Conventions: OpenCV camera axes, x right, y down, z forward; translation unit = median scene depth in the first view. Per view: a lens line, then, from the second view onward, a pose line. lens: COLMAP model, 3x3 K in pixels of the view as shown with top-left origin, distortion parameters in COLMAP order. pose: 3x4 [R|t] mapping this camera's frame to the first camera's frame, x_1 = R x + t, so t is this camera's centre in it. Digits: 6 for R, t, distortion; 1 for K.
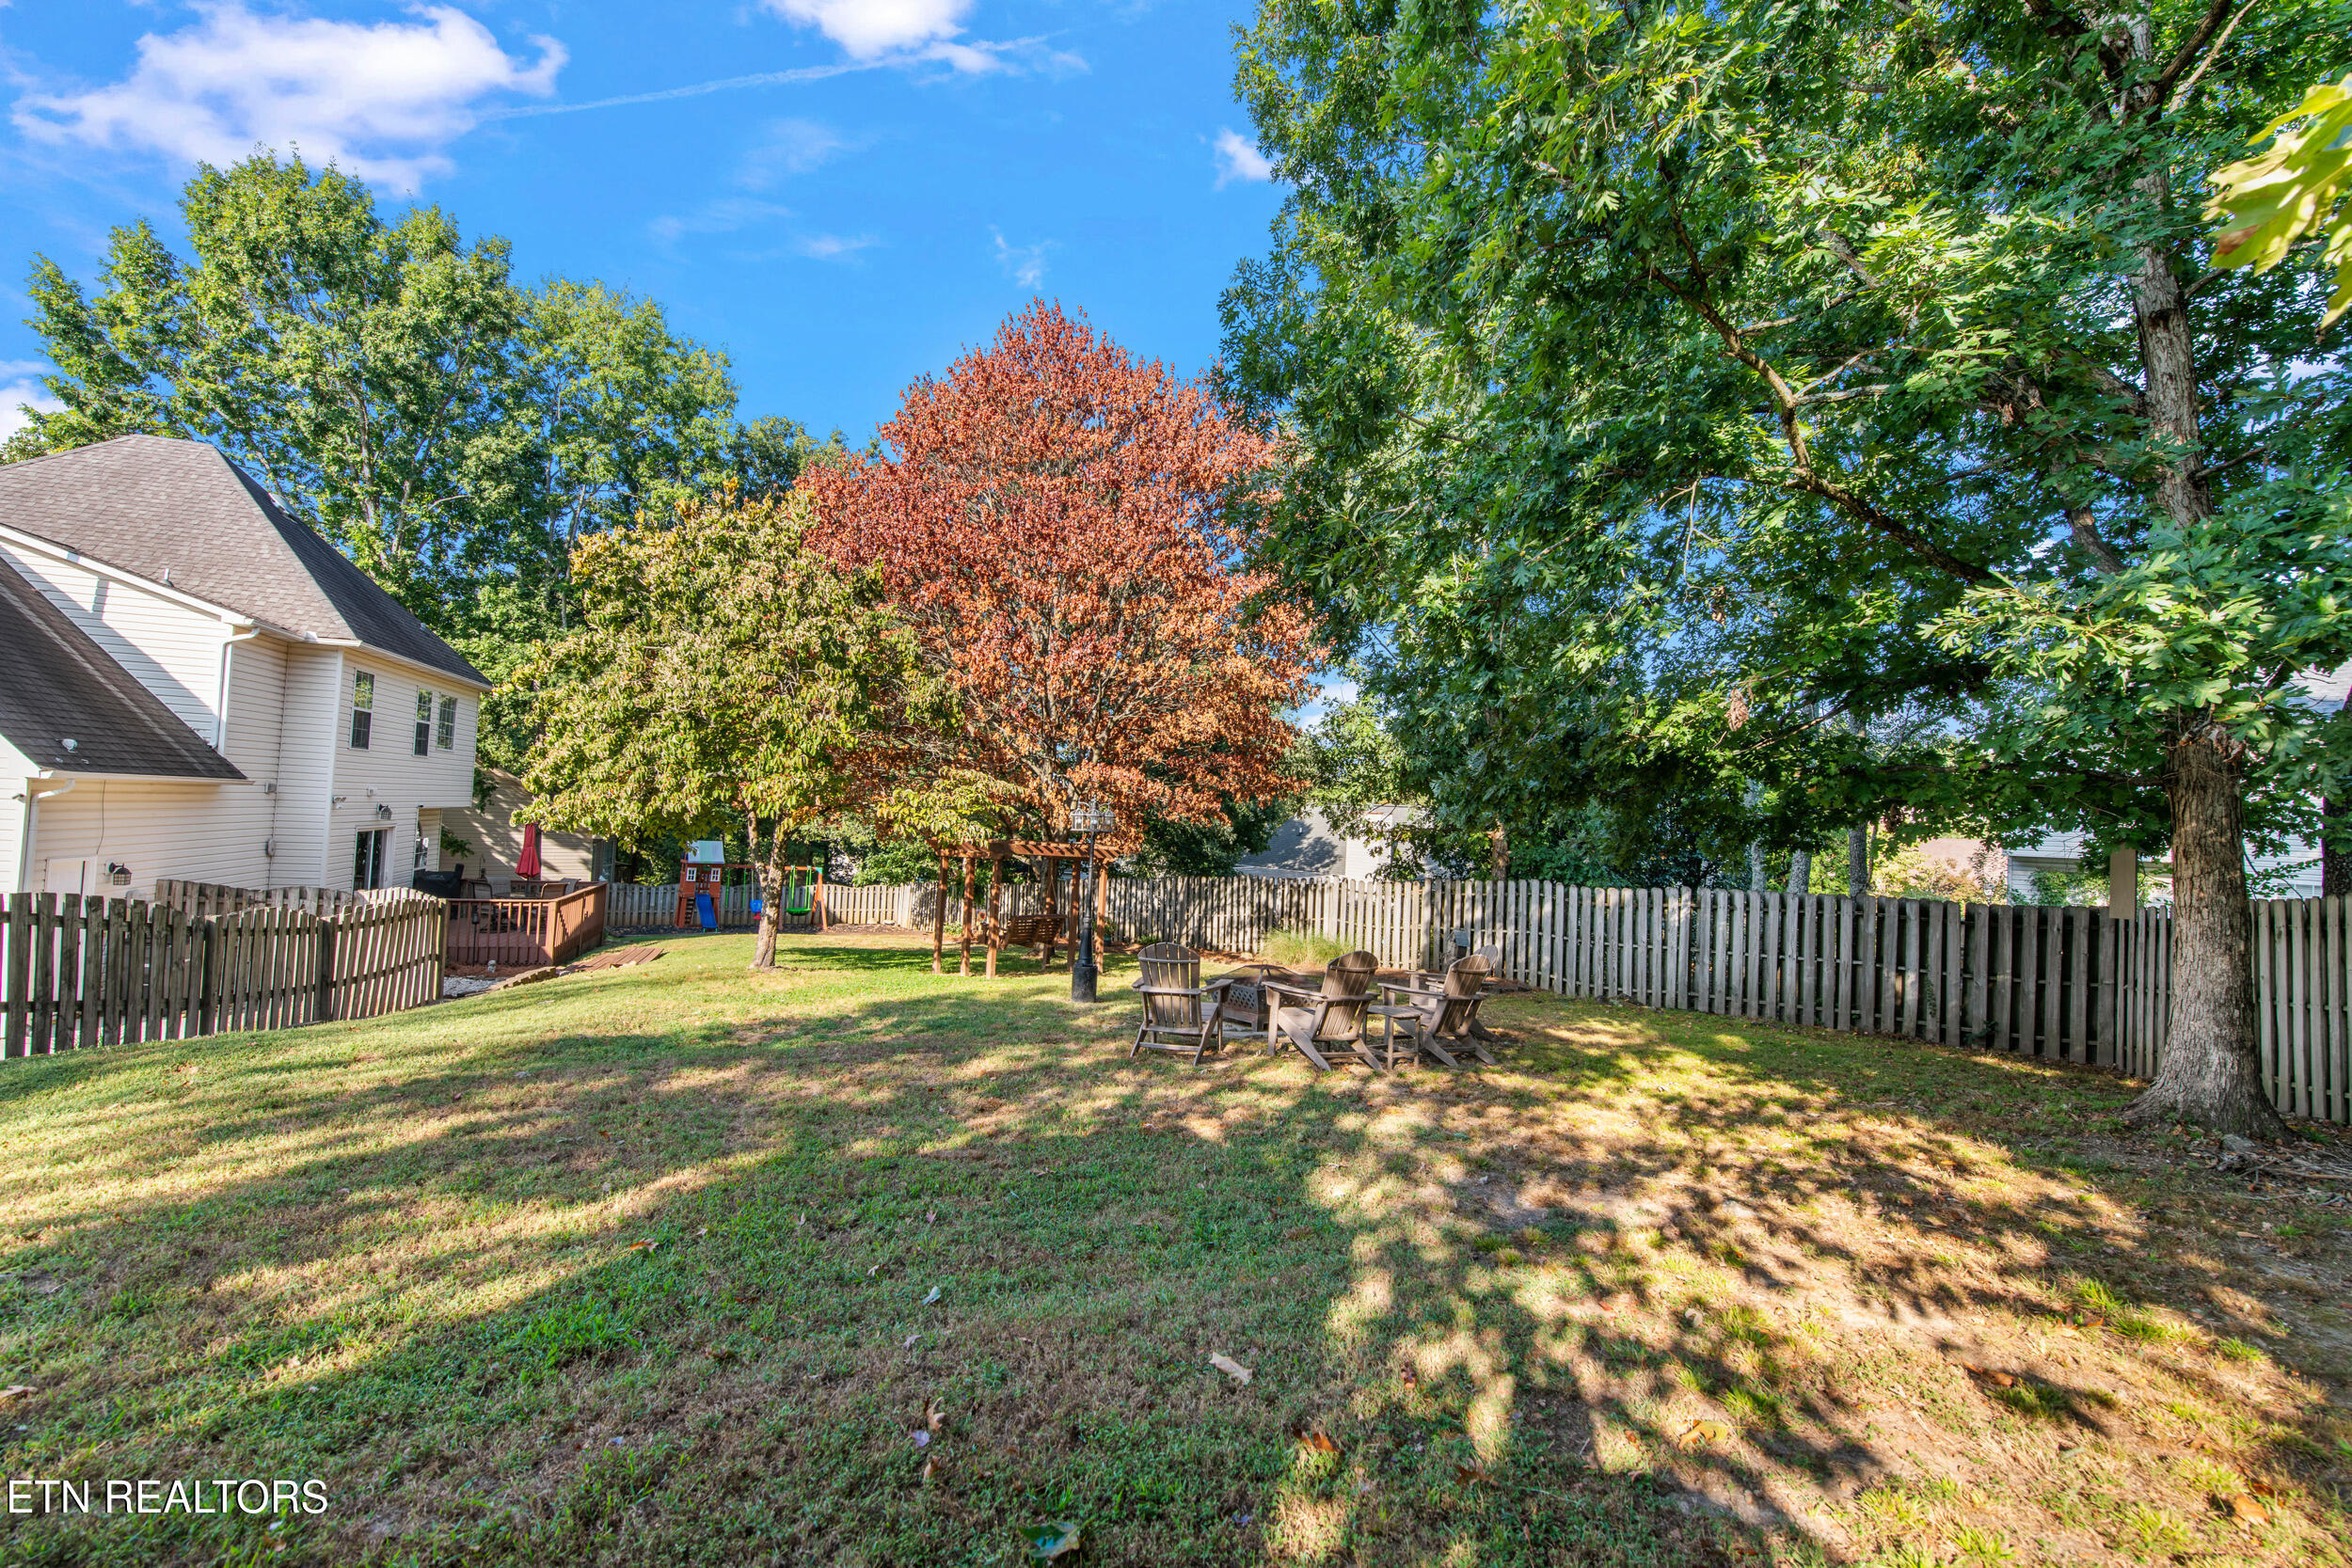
lens RADIAL K [[1036.6, 0, 1171.7], [0, 1036.6, 784.9], [0, 0, 1]] dist [0.009164, -0.000996]
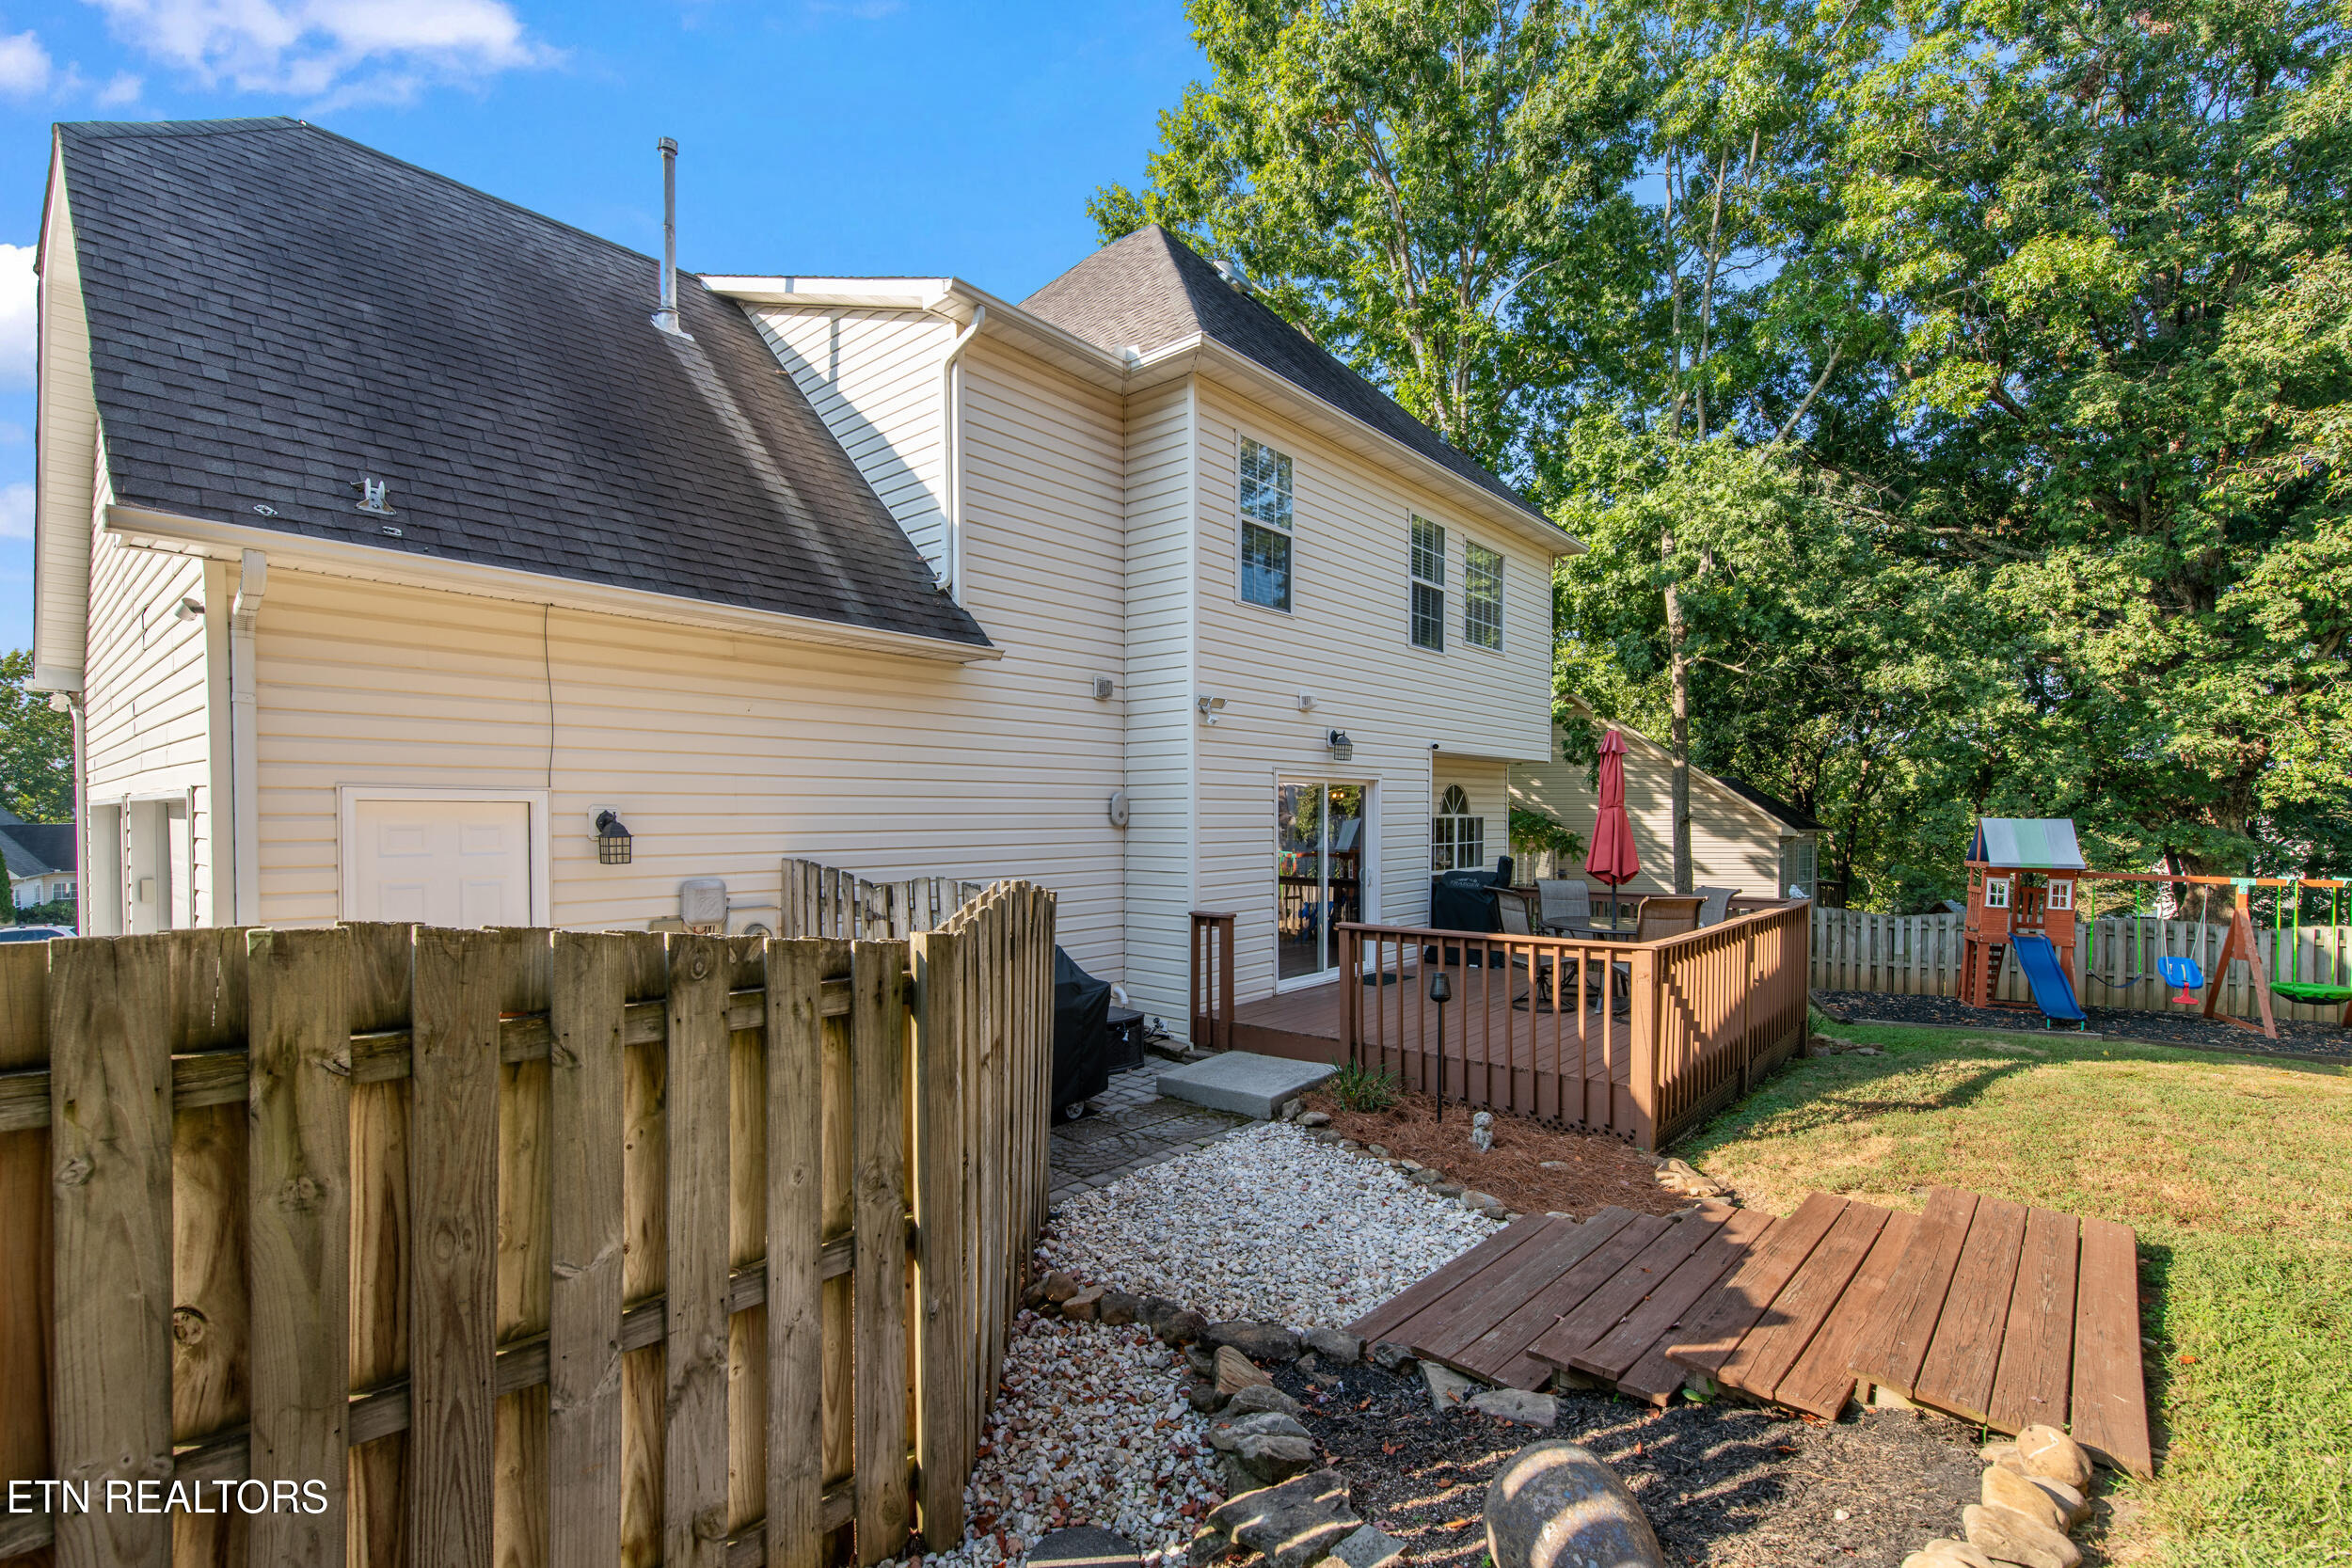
lens RADIAL K [[1036.6, 0, 1168.7], [0, 1036.6, 806.4], [0, 0, 1]] dist [0.009164, -0.000996]
pose [[0.501289, -0.045334, -0.864092, -0.362994], [0.044201, 0.998664, -0.026752, 0.065320], [0.864151, -0.024783, 0.502623, 0.669007]]
